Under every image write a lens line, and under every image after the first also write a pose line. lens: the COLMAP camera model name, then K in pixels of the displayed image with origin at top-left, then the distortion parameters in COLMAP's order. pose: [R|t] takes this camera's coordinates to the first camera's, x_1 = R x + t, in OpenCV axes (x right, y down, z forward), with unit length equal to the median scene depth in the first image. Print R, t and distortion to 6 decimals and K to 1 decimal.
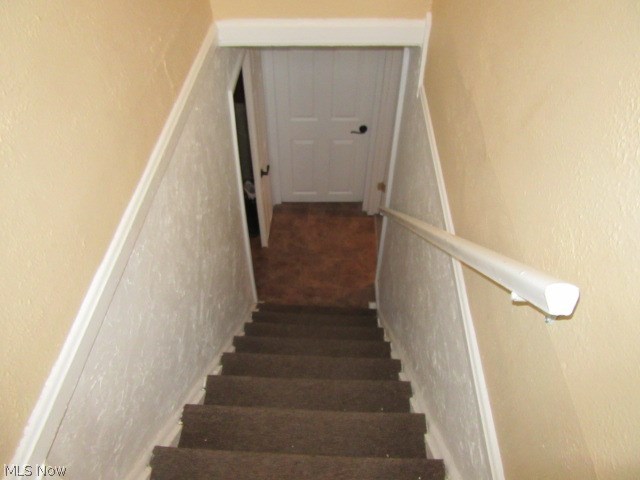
lens RADIAL K [[477.2, 0, 320.7], [0, 477.2, 241.0], [0, 0, 1]] dist [-0.016578, 0.023097]
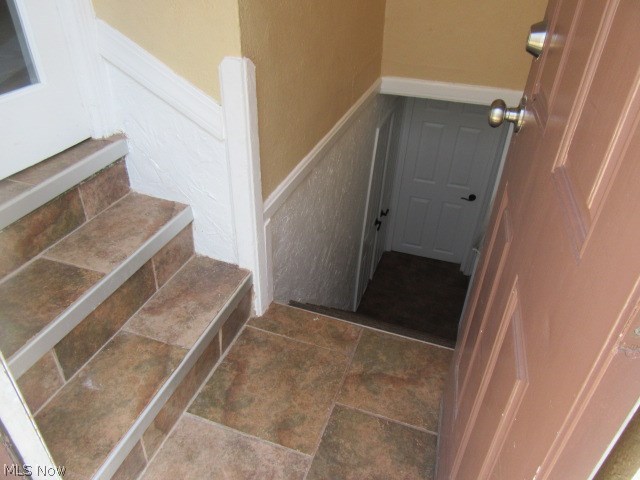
lens RADIAL K [[477.2, 0, 323.2], [0, 477.2, 240.1], [0, 0, 1]] dist [-0.016578, 0.023097]
pose [[0.955140, 0.191058, -0.226285, 0.023101], [-0.235872, 0.952802, -0.191134, 0.183126], [0.179087, 0.235934, 0.955125, -0.182061]]
